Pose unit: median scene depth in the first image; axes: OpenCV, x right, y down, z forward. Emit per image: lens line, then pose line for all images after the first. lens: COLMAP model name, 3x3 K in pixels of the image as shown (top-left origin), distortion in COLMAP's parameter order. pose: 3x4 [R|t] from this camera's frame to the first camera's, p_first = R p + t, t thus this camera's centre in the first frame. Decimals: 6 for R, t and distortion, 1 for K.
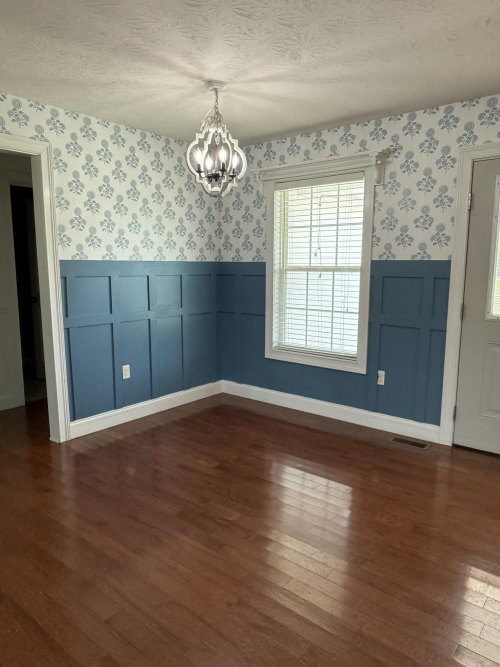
lens RADIAL K [[461.8, 0, 250.0], [0, 461.8, 333.5], [0, 0, 1]] dist [-0.013973, -0.005965]
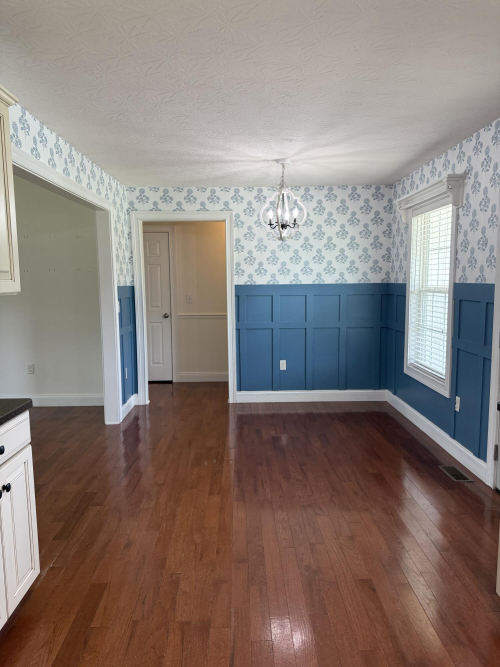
lens RADIAL K [[465.9, 0, 248.0], [0, 465.9, 336.5], [0, 0, 1]] dist [0.009275, -0.004280]
pose [[0.646760, 0.080833, -0.758398, 0.763749], [-0.097424, 0.994978, 0.022965, -0.024983], [0.756446, 0.059033, 0.651387, 0.019480]]
